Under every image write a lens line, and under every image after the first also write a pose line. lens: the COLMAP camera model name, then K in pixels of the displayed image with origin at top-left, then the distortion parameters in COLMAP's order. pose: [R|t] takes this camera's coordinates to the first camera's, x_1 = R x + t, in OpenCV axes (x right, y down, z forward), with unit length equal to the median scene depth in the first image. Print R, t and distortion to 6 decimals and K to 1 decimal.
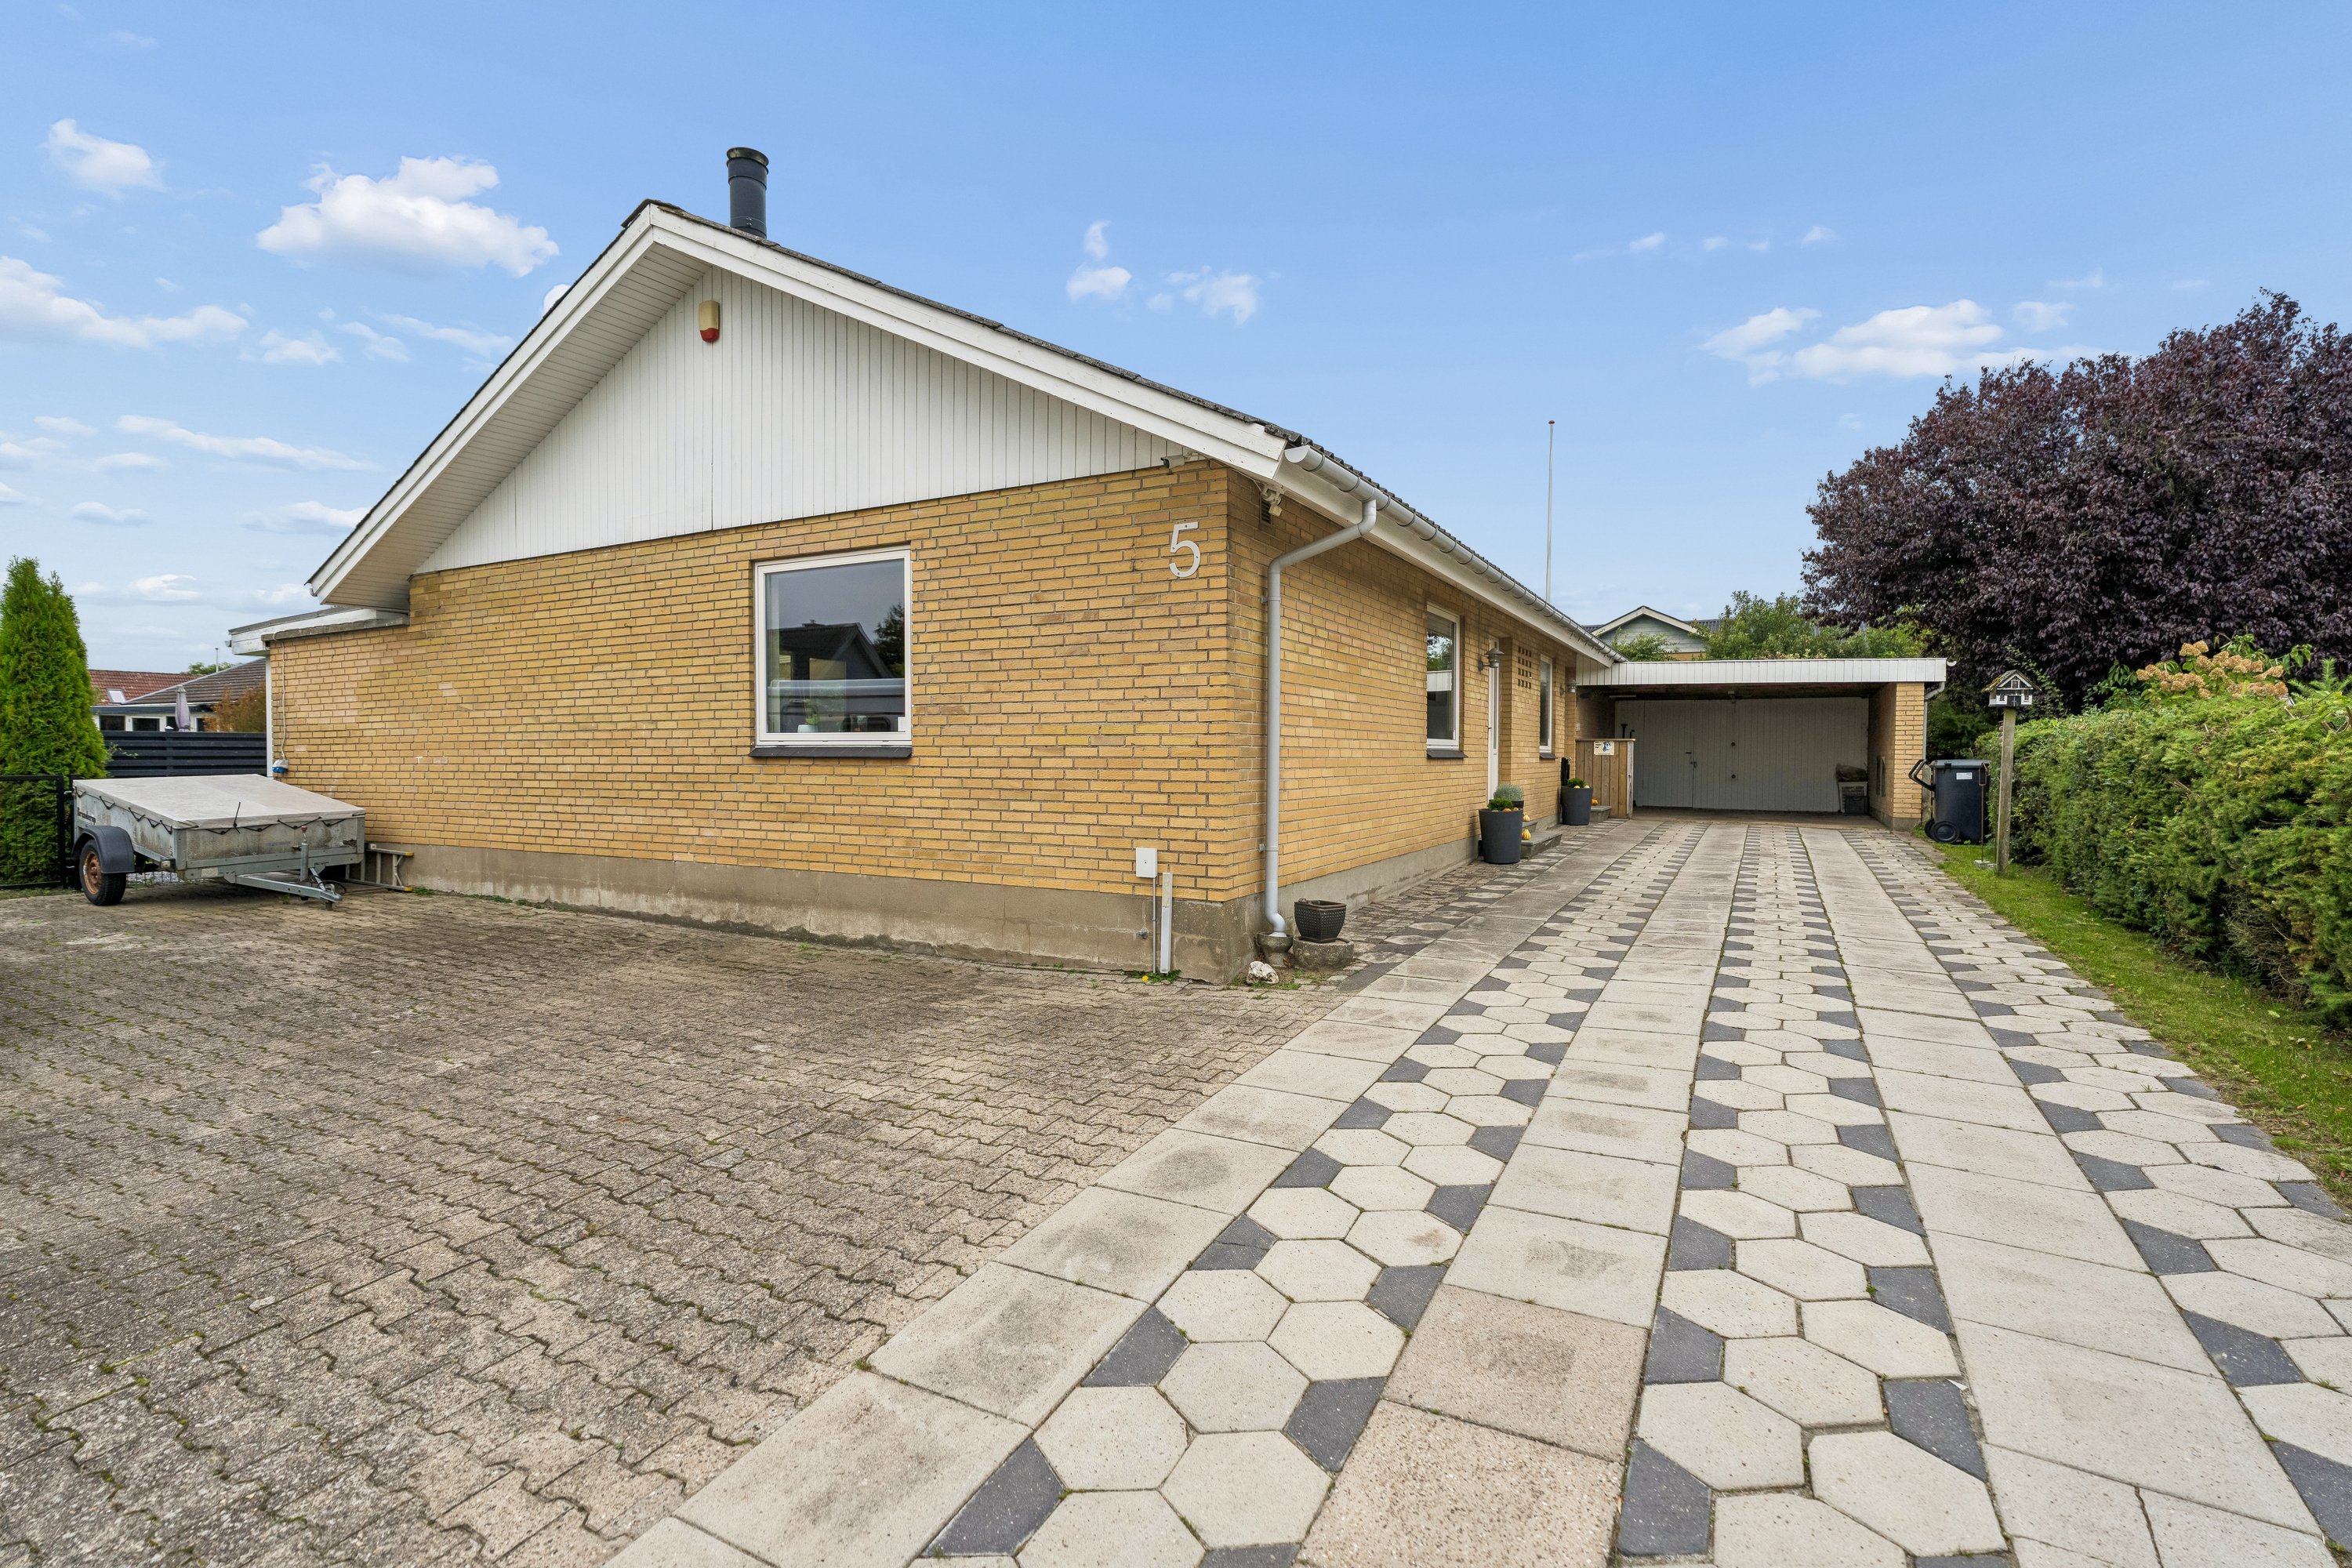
lens RADIAL K [[1142.5, 0, 1170.0], [0, 1142.5, 779.7], [0, 0, 1]] dist [-0.008242, 0.002332]
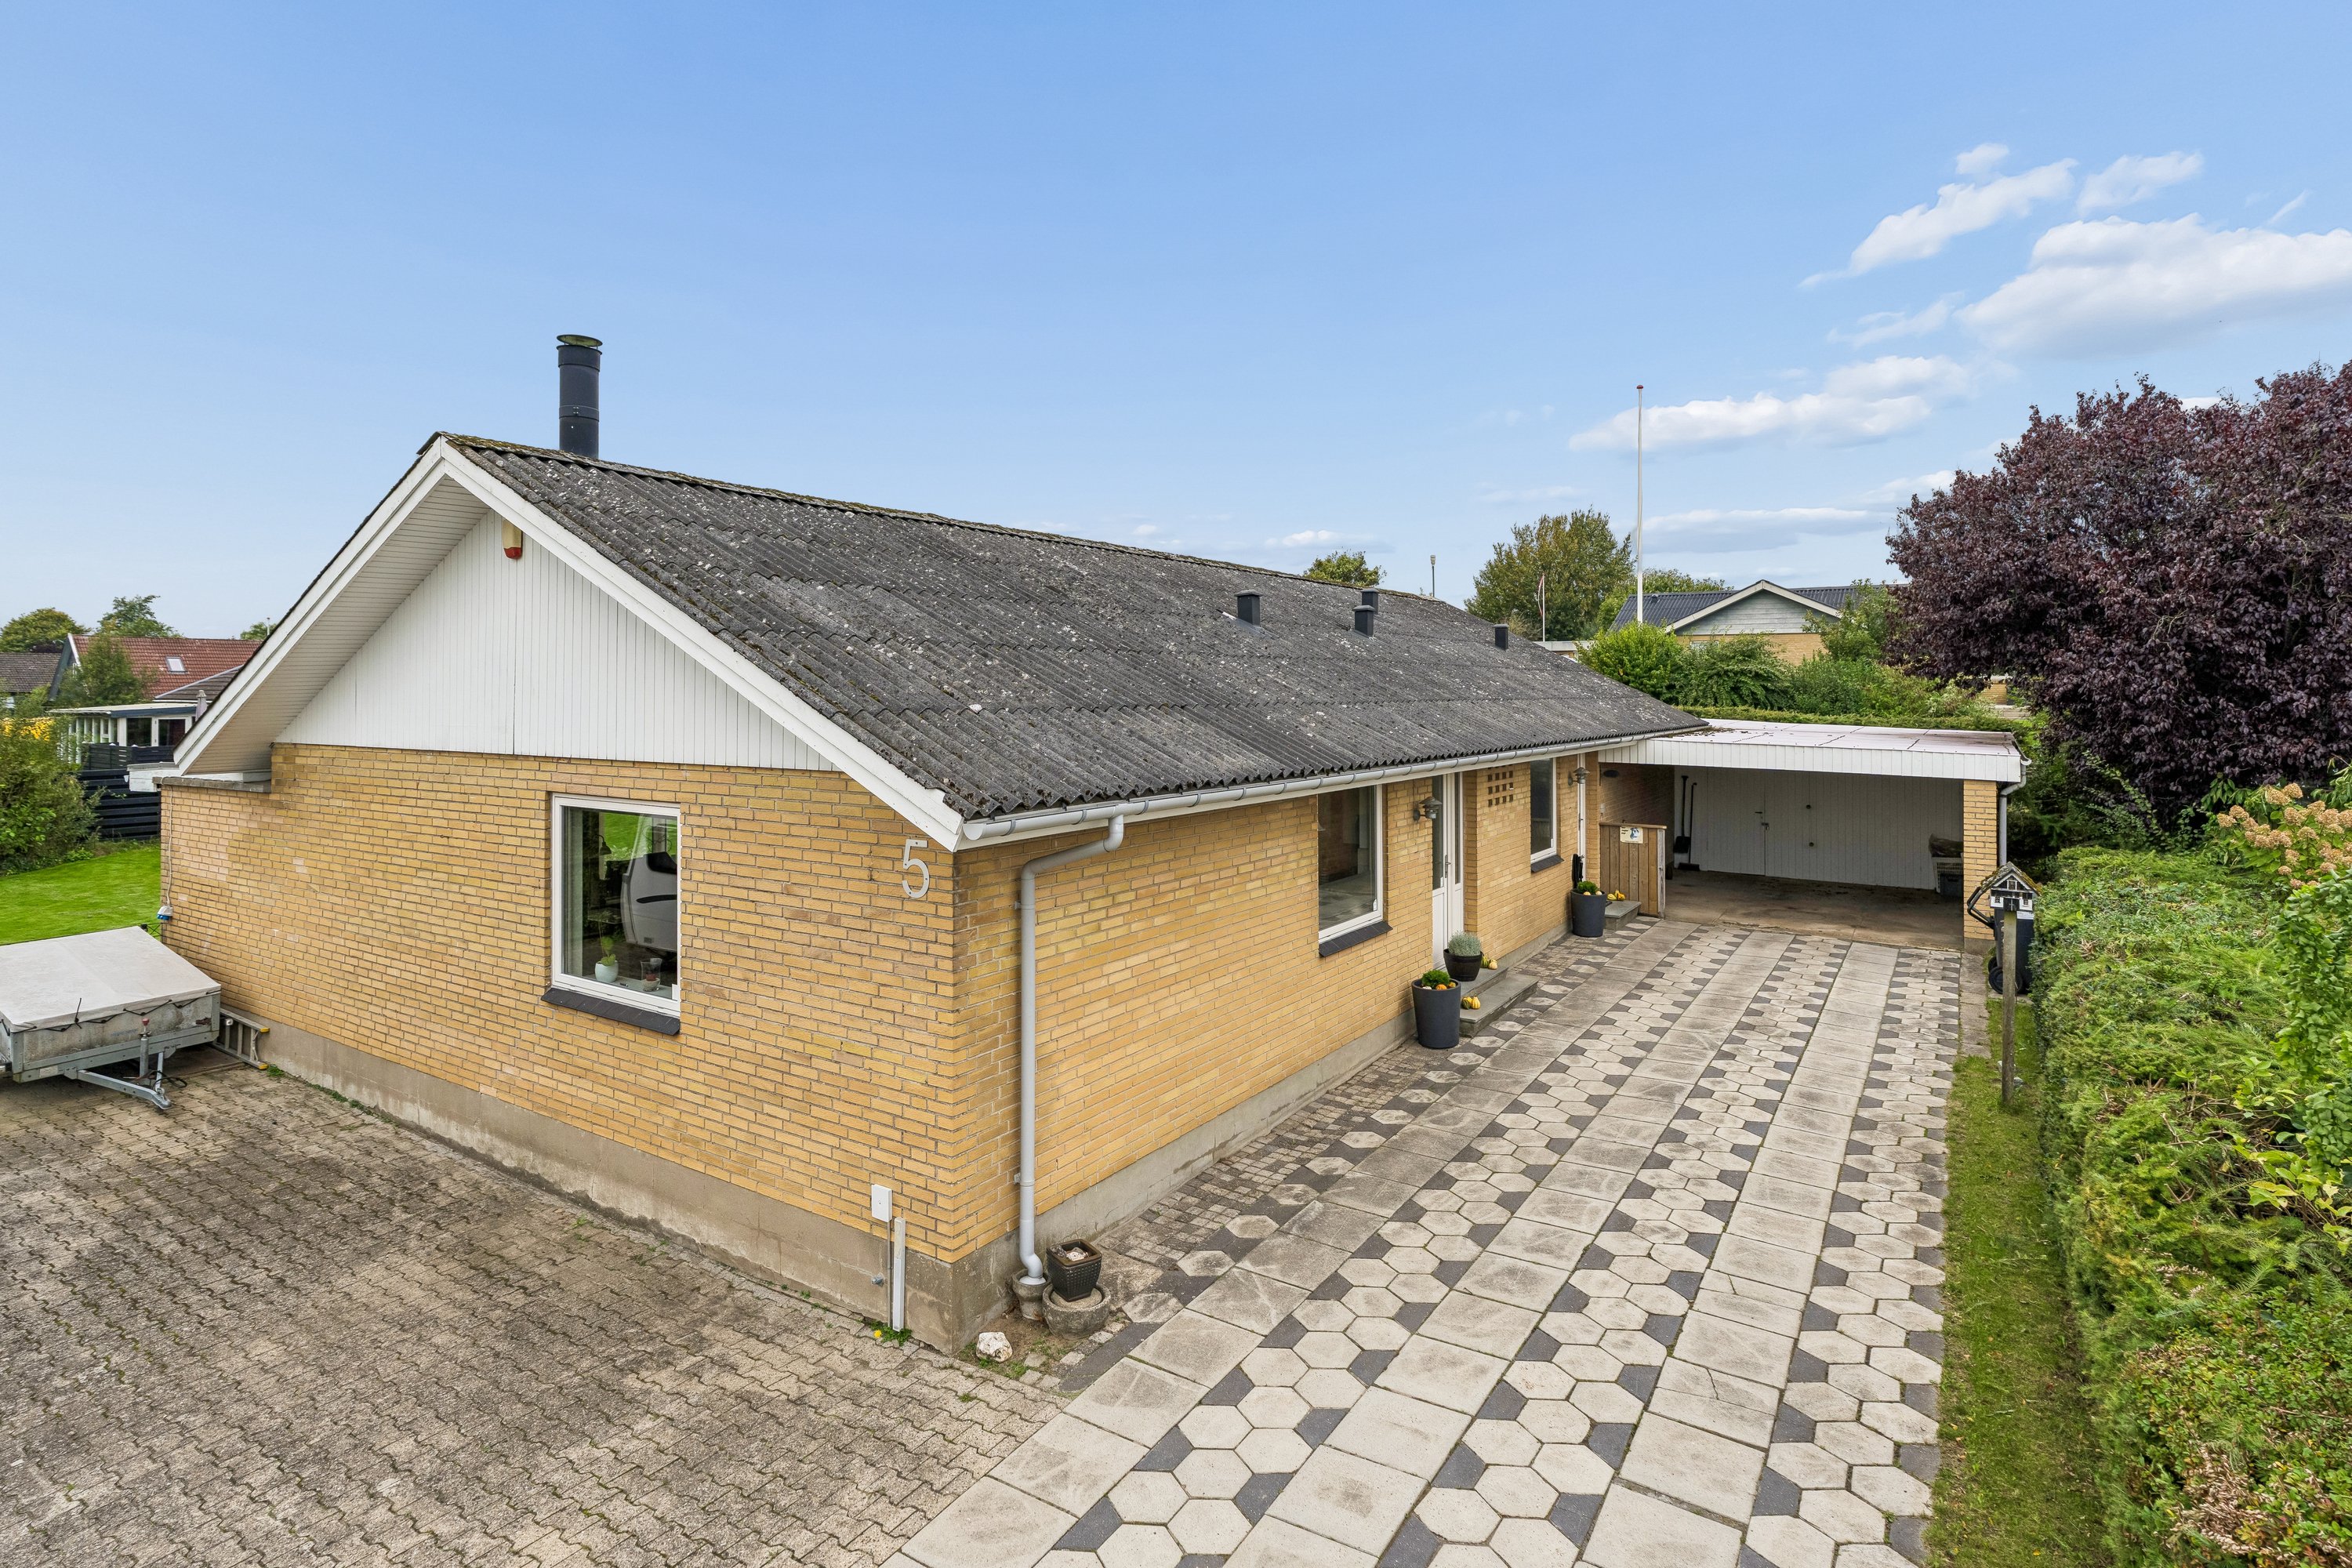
lens RADIAL K [[1253.7, 0, 1129.1], [0, 1253.7, 701.3], [0, 0, 1]] dist [-0.000970, -0.004296]
pose [[0.995875, -0.005273, -0.090588, 0.207112], [0.001198, 0.998987, -0.044980, -0.217236], [0.090733, 0.044686, 0.994872, 0.003680]]
